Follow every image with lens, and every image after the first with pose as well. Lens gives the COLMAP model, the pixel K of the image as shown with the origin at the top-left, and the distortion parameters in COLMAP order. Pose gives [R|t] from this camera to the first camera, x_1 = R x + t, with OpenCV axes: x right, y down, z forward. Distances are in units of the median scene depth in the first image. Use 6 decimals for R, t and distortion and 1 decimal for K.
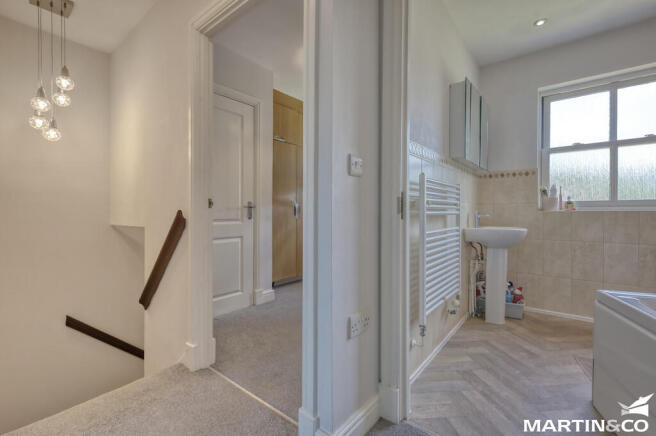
lens RADIAL K [[286.6, 0, 329.1], [0, 286.6, 213.9], [0, 0, 1]] dist [0.001316, -0.000495]
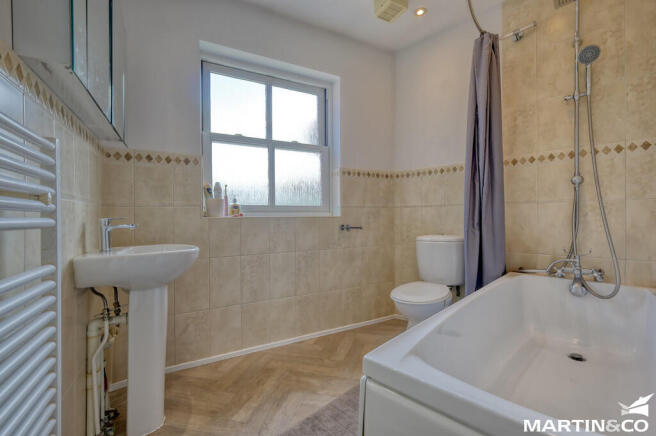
lens RADIAL K [[286.6, 0, 329.3], [0, 286.6, 217.7], [0, 0, 1]] dist [0.001316, -0.000495]
pose [[0.394781, -0.005421, 0.918759, 0.221142], [0.018015, 0.999836, -0.001842, -0.002719], [-0.918598, 0.017278, 0.394814, 0.460537]]
